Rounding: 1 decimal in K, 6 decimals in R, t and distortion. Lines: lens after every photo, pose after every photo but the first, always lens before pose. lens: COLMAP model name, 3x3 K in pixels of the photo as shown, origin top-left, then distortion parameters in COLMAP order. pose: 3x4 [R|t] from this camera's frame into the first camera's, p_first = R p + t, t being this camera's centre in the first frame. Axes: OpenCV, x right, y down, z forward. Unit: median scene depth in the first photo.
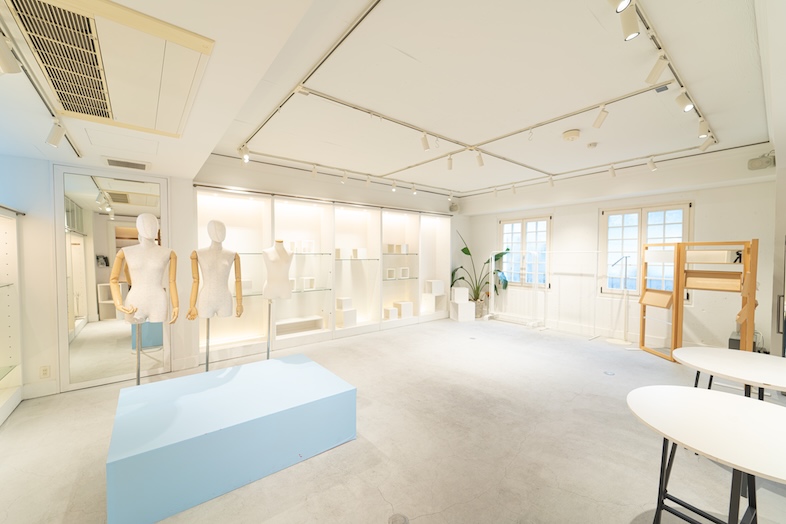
lens RADIAL K [[312.5, 0, 390.8], [0, 312.5, 262.5], [0, 0, 1]] dist [0.000126, -0.000339]
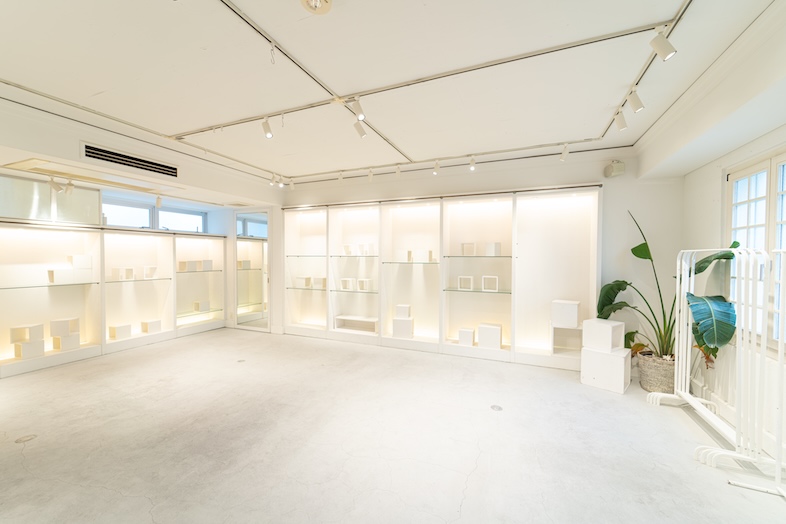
lens RADIAL K [[312.5, 0, 390.4], [0, 312.5, 263.2], [0, 0, 1]] dist [0.000126, -0.000339]
pose [[0.470055, 0.019057, -0.882431, 0.652383], [-0.025401, 0.999645, 0.008058, -0.014703], [0.882272, 0.018626, 0.470372, 0.559163]]
